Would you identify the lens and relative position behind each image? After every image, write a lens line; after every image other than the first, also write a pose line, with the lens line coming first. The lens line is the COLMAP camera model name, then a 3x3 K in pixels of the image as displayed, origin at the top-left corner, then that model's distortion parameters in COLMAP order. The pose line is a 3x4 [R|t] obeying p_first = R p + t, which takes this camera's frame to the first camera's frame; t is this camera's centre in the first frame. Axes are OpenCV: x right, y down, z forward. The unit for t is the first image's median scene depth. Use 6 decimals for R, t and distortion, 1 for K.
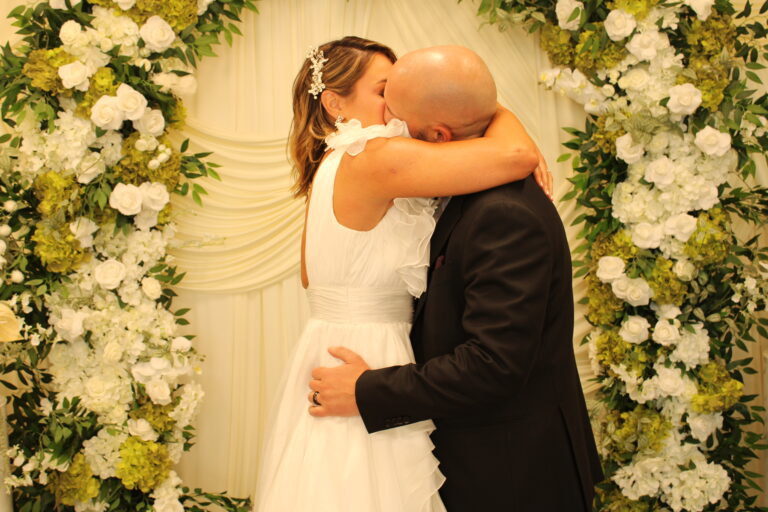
lens RADIAL K [[1074.3, 0, 387.0], [0, 1074.3, 257.2], [0, 0, 1]] dist [-0.010045, 0.000000]
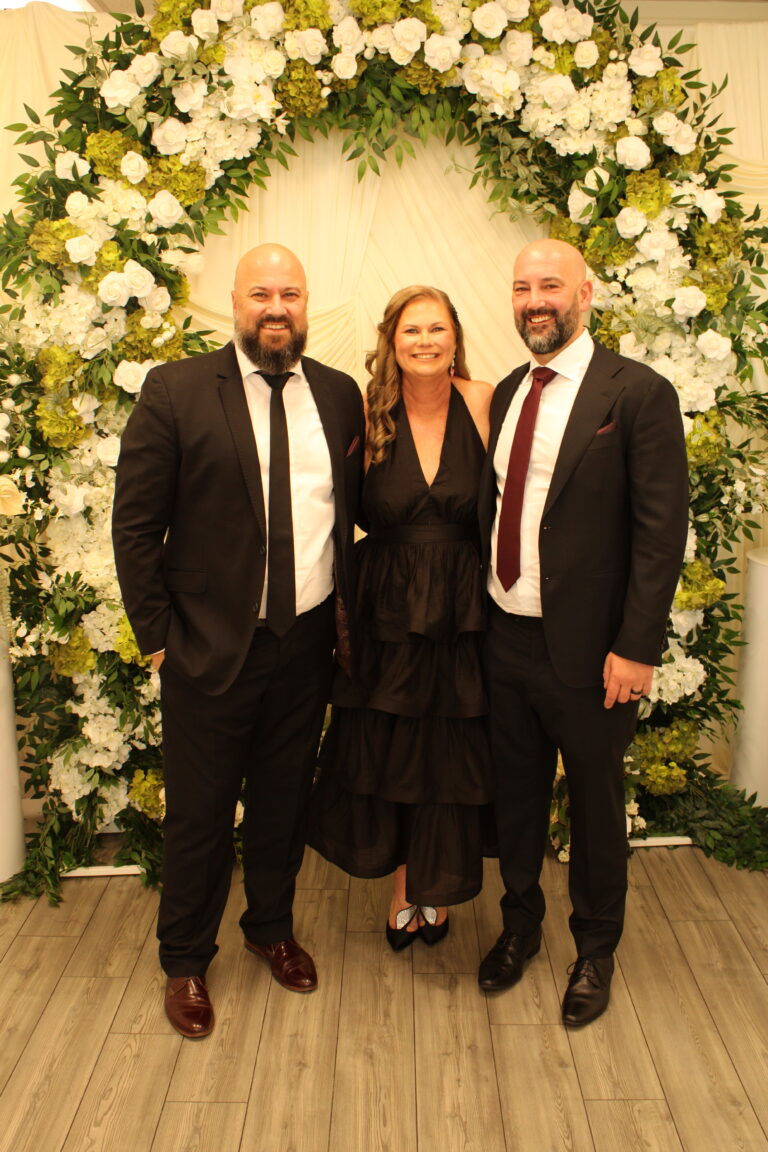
lens RADIAL K [[1214.8, 0, 394.0], [0, 1214.8, 584.9], [0, 0, 1]] dist [-0.078943, 0.000000]
pose [[0.998126, 0.036655, 0.049005, -0.045116], [-0.042967, 0.989958, 0.134673, -0.023713], [-0.043576, -0.136526, 0.989678, -0.142128]]
